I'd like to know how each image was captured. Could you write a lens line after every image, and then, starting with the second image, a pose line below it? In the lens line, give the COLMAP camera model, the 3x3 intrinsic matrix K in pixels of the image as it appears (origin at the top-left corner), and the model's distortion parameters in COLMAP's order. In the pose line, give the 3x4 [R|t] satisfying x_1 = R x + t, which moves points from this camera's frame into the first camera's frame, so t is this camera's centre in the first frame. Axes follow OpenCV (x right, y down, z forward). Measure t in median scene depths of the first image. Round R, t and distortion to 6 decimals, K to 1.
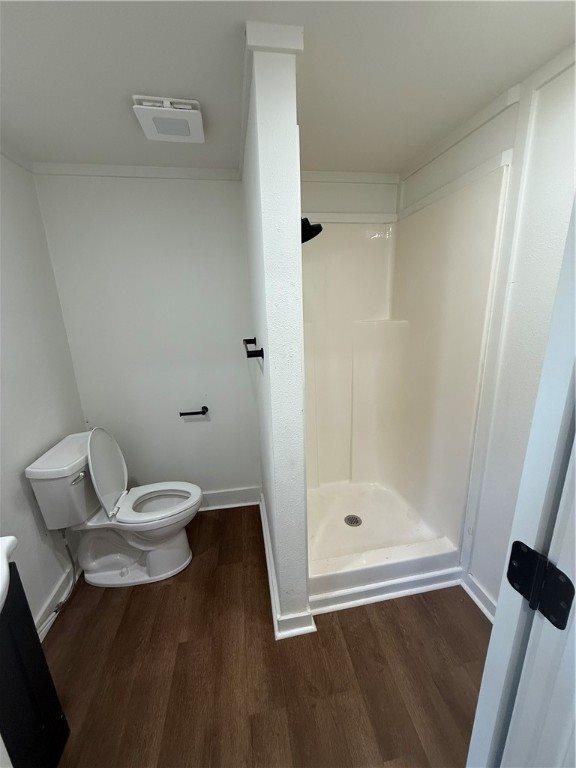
lens RADIAL K [[311.2, 0, 288.0], [0, 311.2, 384.0], [0, 0, 1]] dist [0.009596, -0.000158]
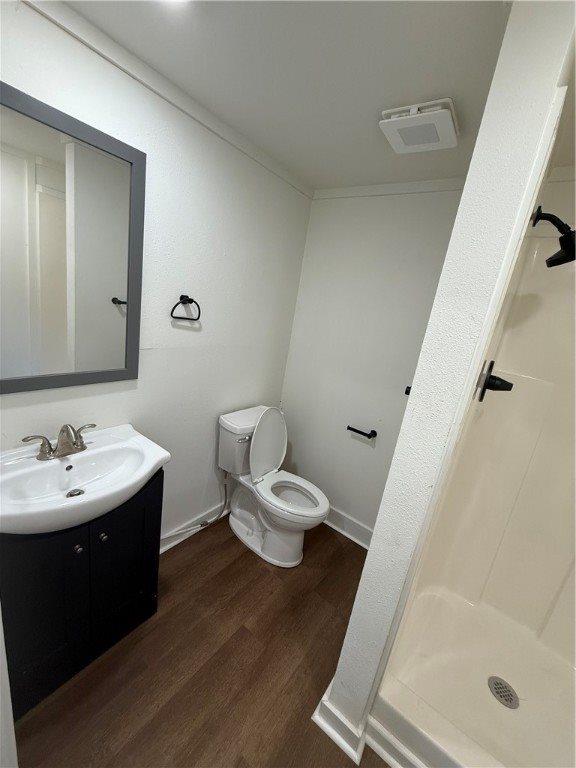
lens RADIAL K [[311.2, 0, 288.0], [0, 311.2, 384.0], [0, 0, 1]] dist [0.009596, -0.000158]
pose [[0.678355, 0.317459, -0.662612, 0.177110], [-0.351953, 0.932038, 0.086227, -0.065260], [0.644953, 0.174716, 0.743983, 0.157850]]
